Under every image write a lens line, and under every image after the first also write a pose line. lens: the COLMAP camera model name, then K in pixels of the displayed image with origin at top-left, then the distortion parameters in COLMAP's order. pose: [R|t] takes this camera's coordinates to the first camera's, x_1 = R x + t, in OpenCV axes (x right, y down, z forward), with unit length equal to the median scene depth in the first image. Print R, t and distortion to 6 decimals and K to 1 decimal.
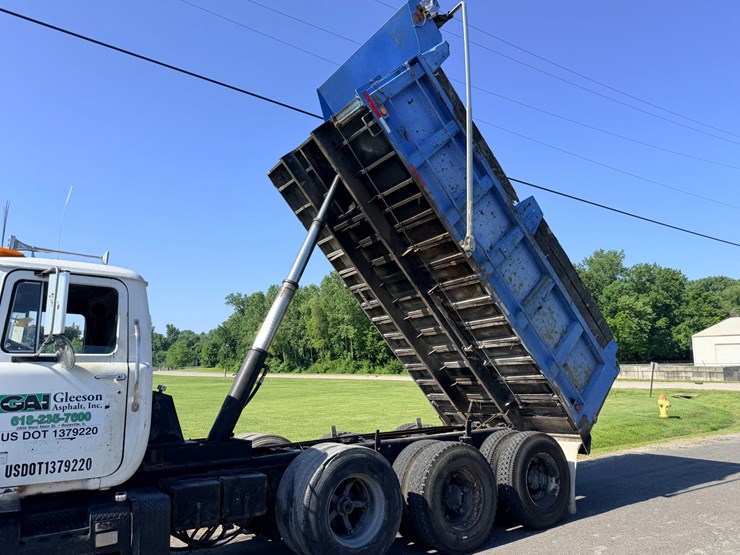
lens RADIAL K [[528.7, 0, 367.8], [0, 528.7, 276.0], [0, 0, 1]] dist [0.010343, -0.023511]
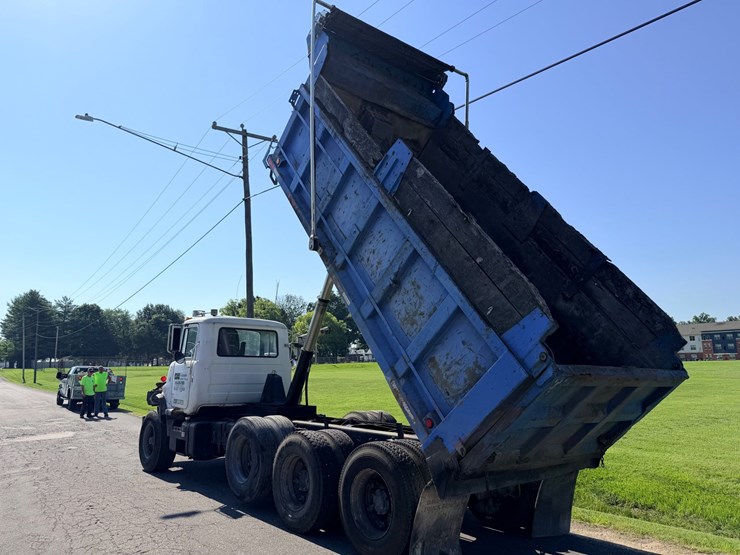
lens RADIAL K [[528.7, 0, 372.6], [0, 528.7, 272.1], [0, 0, 1]] dist [0.010343, -0.023511]
pose [[0.100162, -0.157061, -0.982496, 1.190448], [0.180790, 0.973897, -0.137256, 0.154569], [0.978408, -0.163878, 0.125943, 0.963255]]
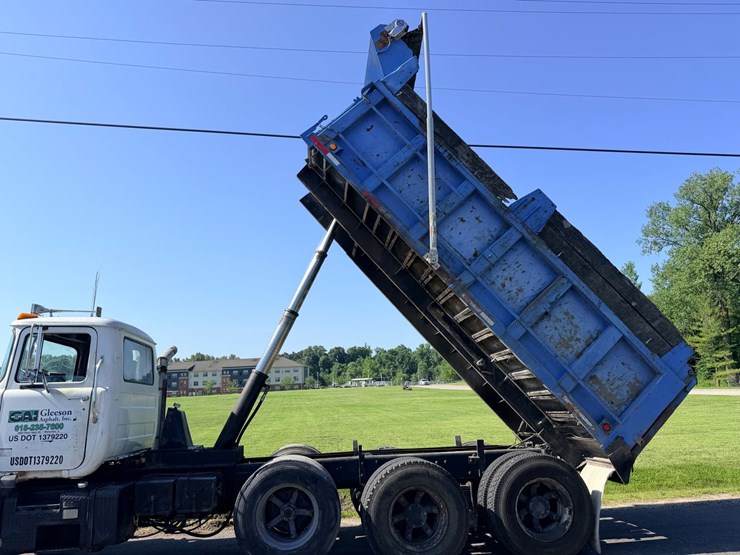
lens RADIAL K [[528.7, 0, 371.2], [0, 528.7, 275.4], [0, 0, 1]] dist [0.010343, -0.023511]
pose [[0.871687, -0.116380, -0.476044, 0.547675], [0.104359, 0.993194, -0.051717, 0.012480], [0.478823, -0.004599, 0.877899, 0.085571]]
